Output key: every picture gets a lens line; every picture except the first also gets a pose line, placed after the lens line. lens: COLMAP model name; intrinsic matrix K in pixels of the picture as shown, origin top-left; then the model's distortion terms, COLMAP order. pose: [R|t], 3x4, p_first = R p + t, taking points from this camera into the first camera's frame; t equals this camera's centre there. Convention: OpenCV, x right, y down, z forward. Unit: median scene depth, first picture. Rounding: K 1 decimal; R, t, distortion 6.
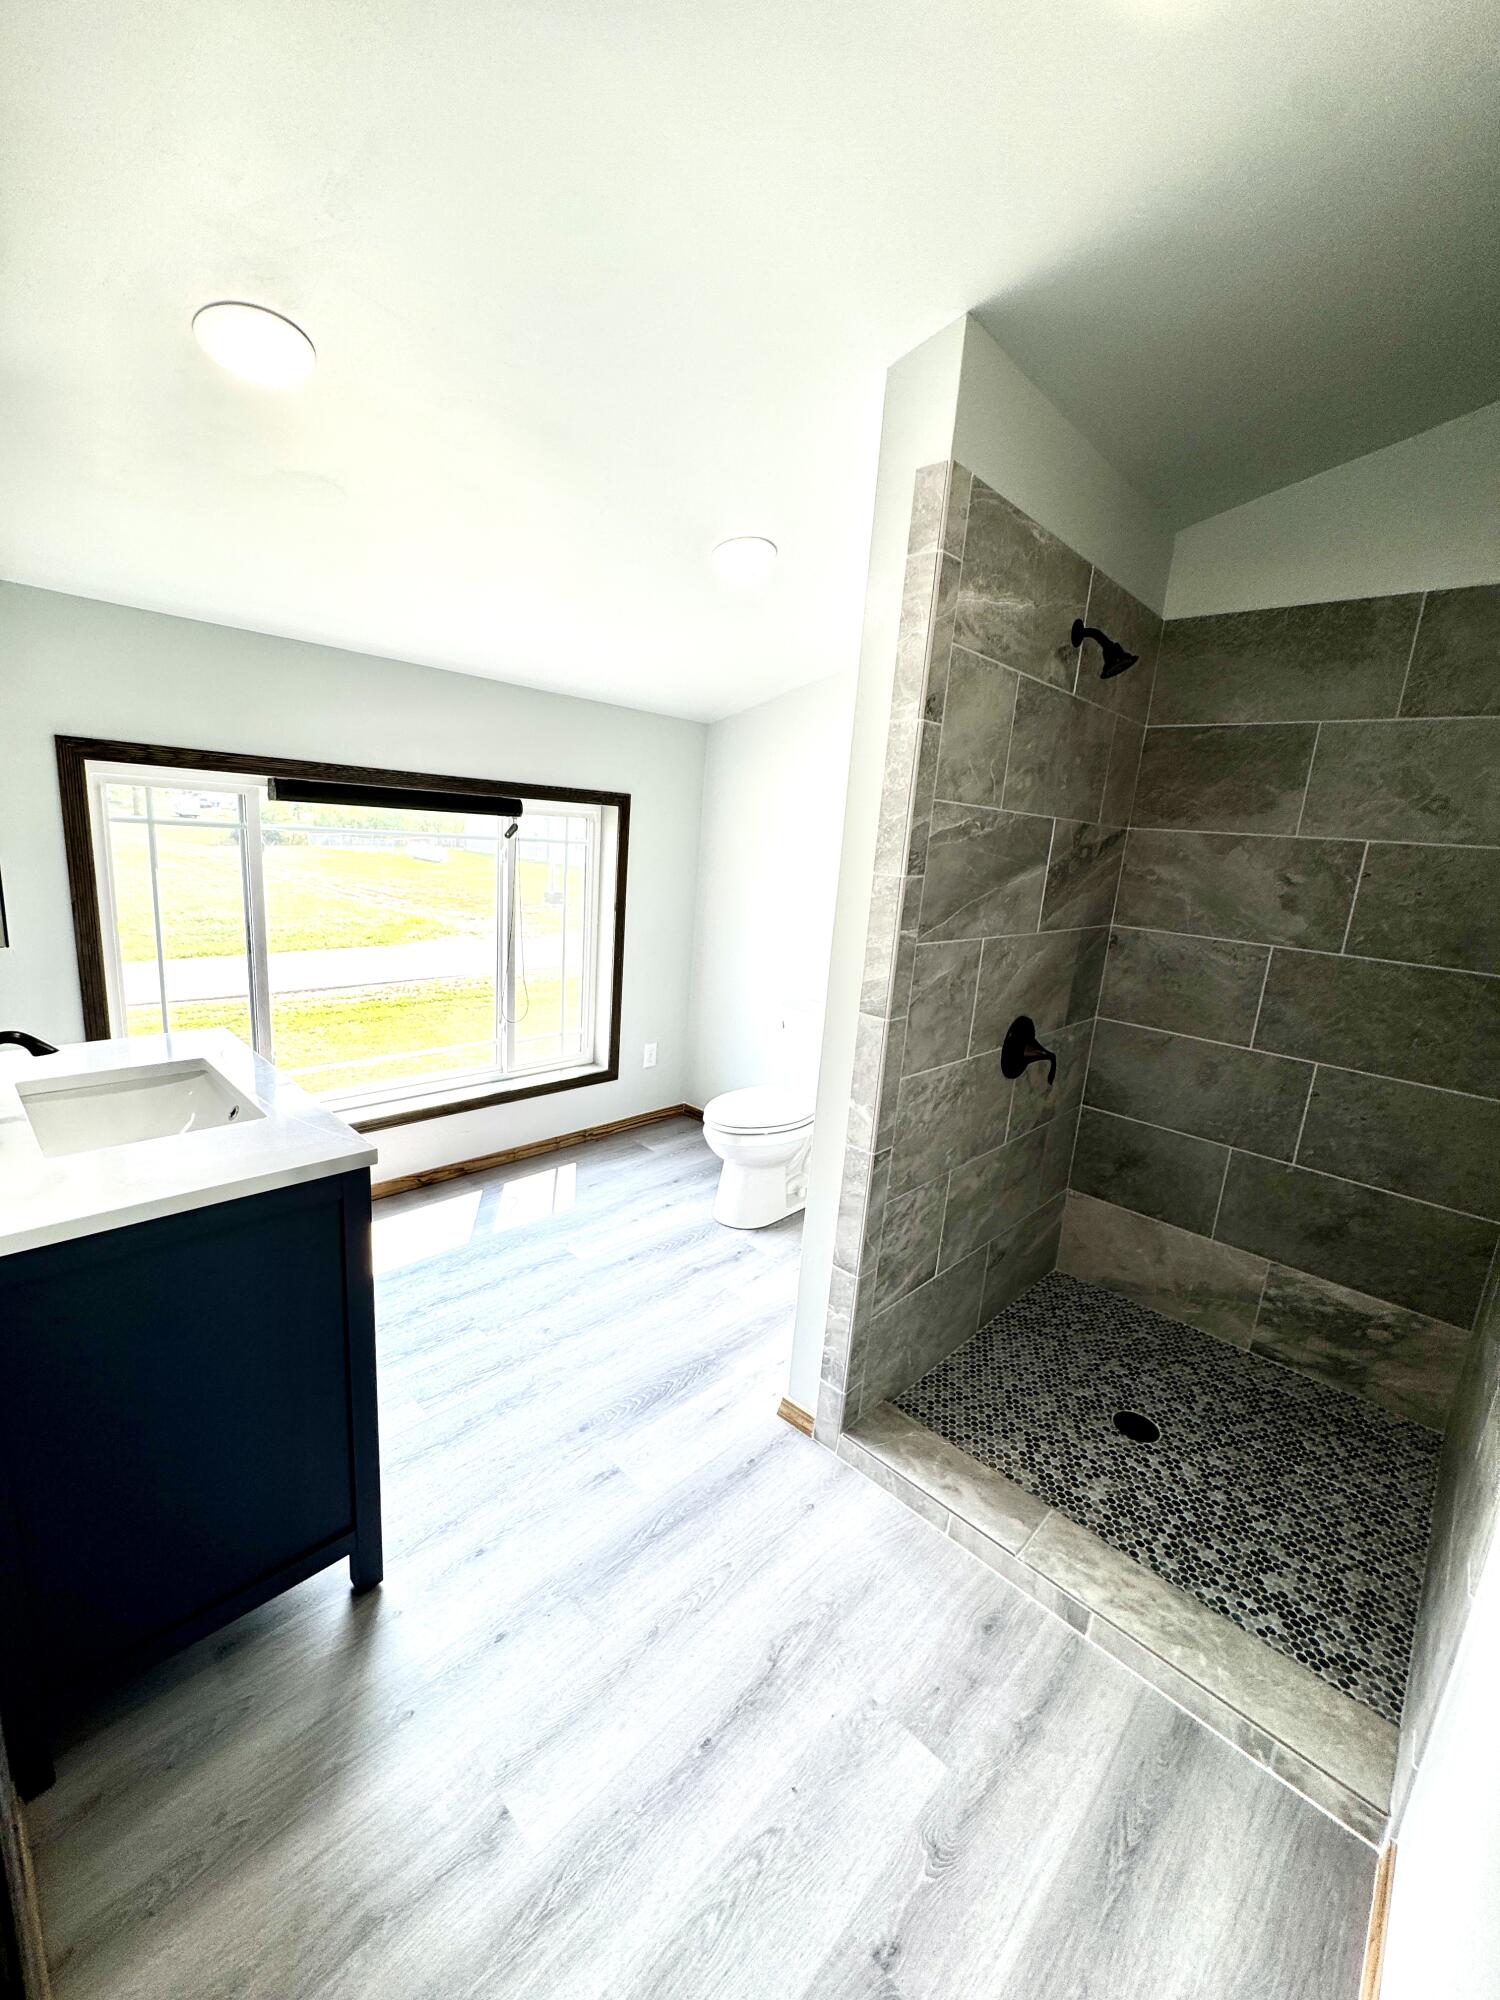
lens RADIAL K [[797.0, 0, 750.5], [0, 797.0, 1001.2], [0, 0, 1]] dist [-0.003892, 0.000640]
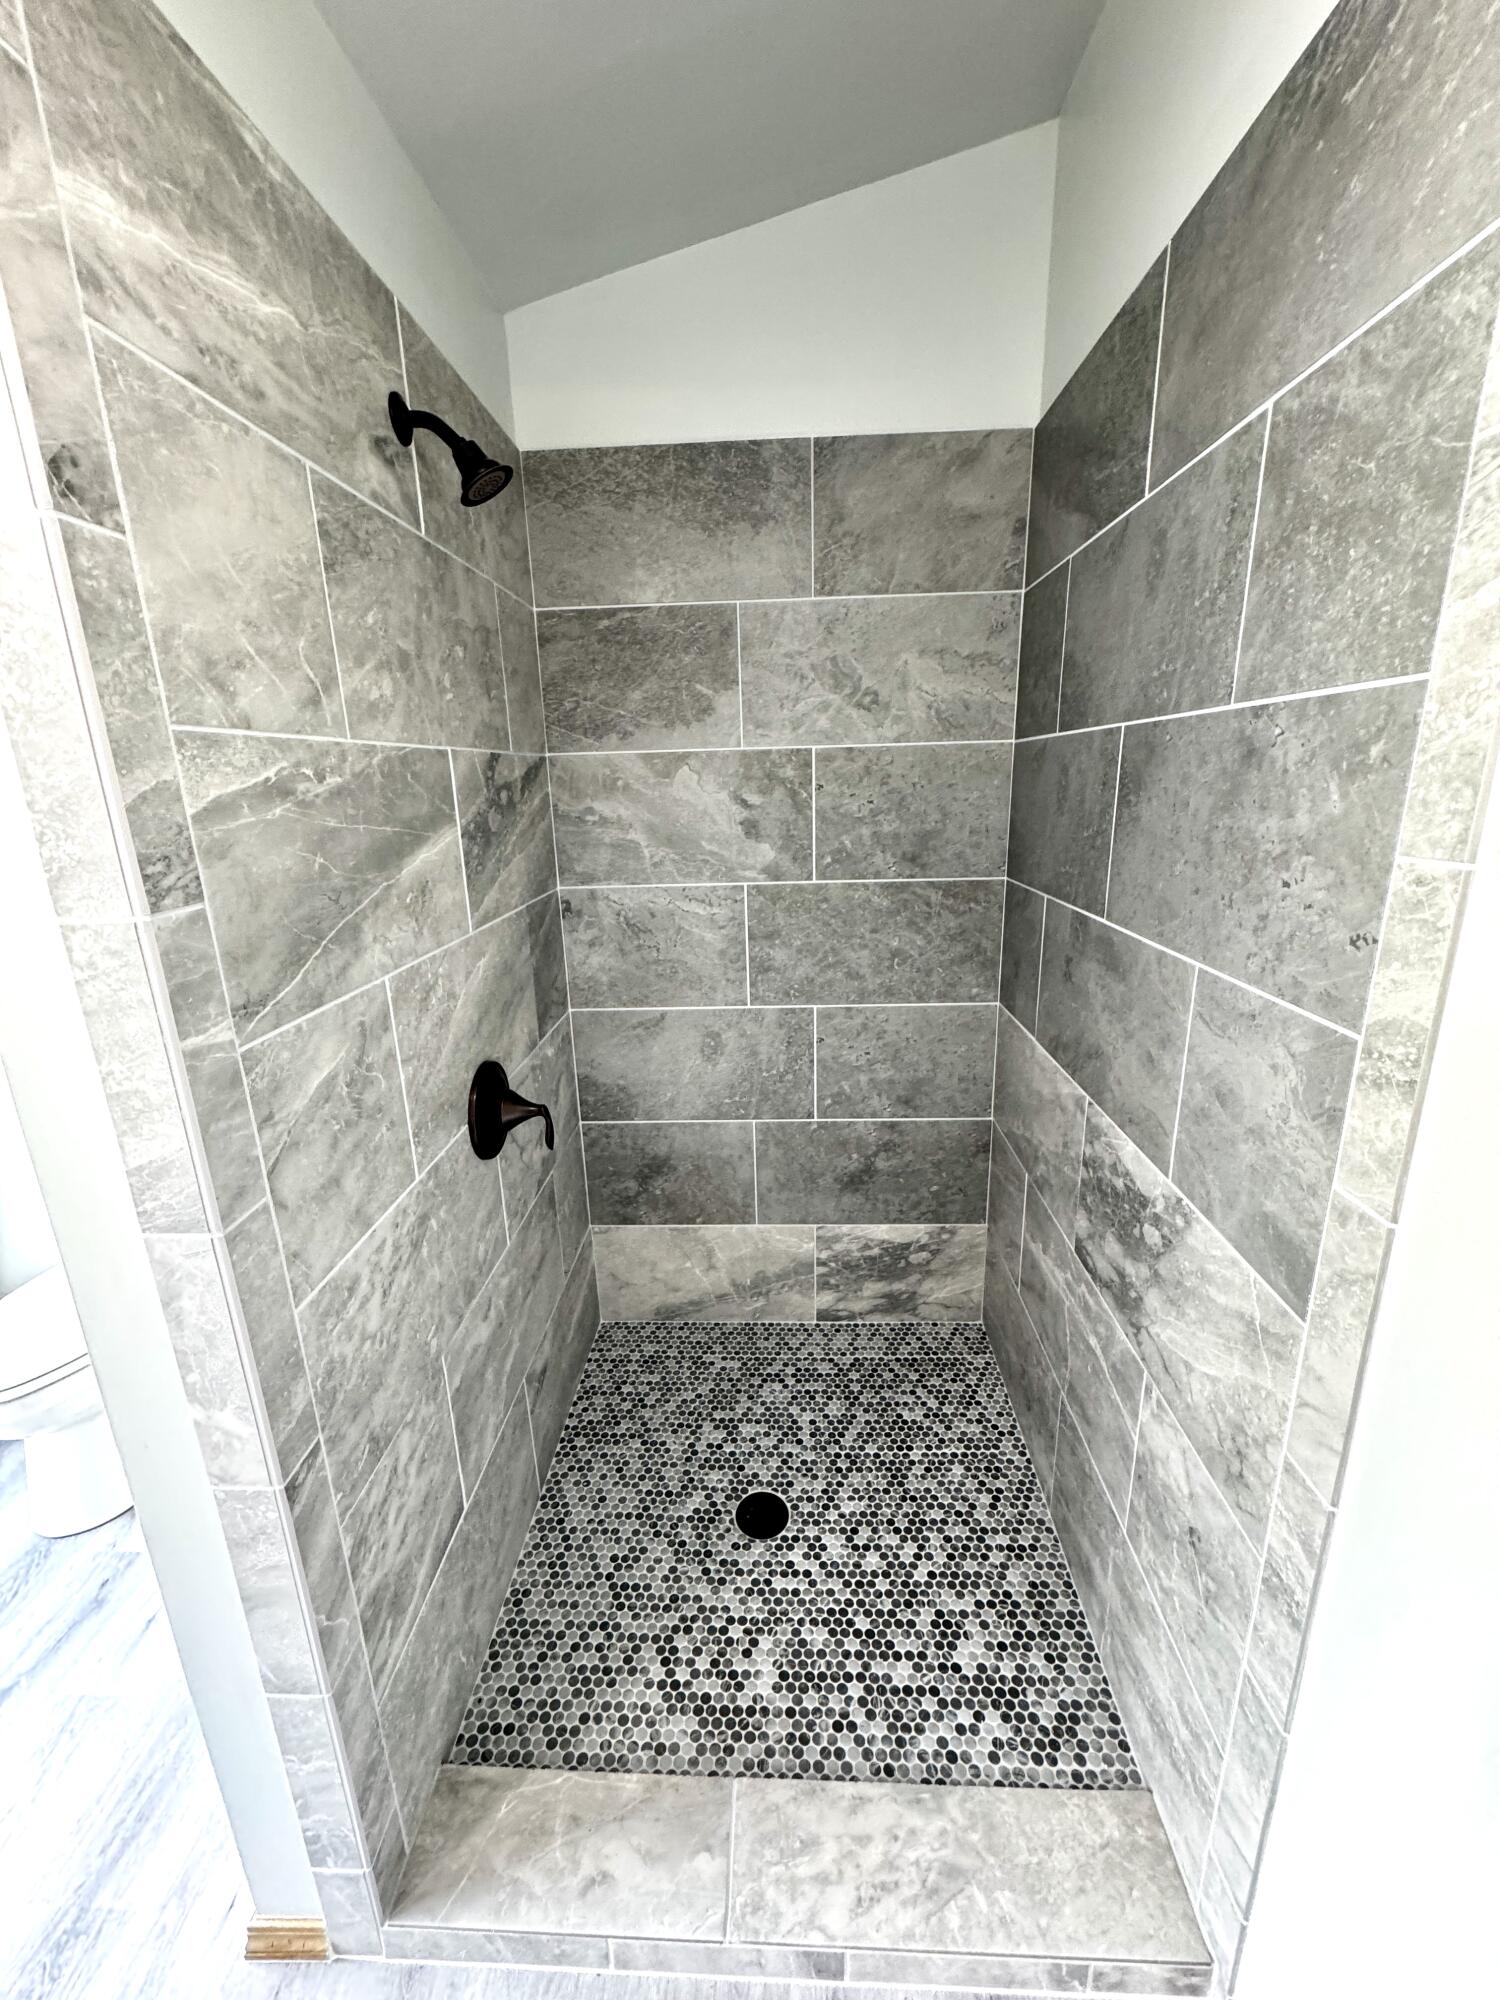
lens RADIAL K [[797.0, 0, 752.3], [0, 797.0, 999.4], [0, 0, 1]] dist [-0.003892, 0.000640]
pose [[0.745624, -0.268655, 0.609810, 0.136522], [0.217944, 0.963116, 0.157822, -0.093380], [-0.629718, 0.015229, 0.776675, 0.397089]]
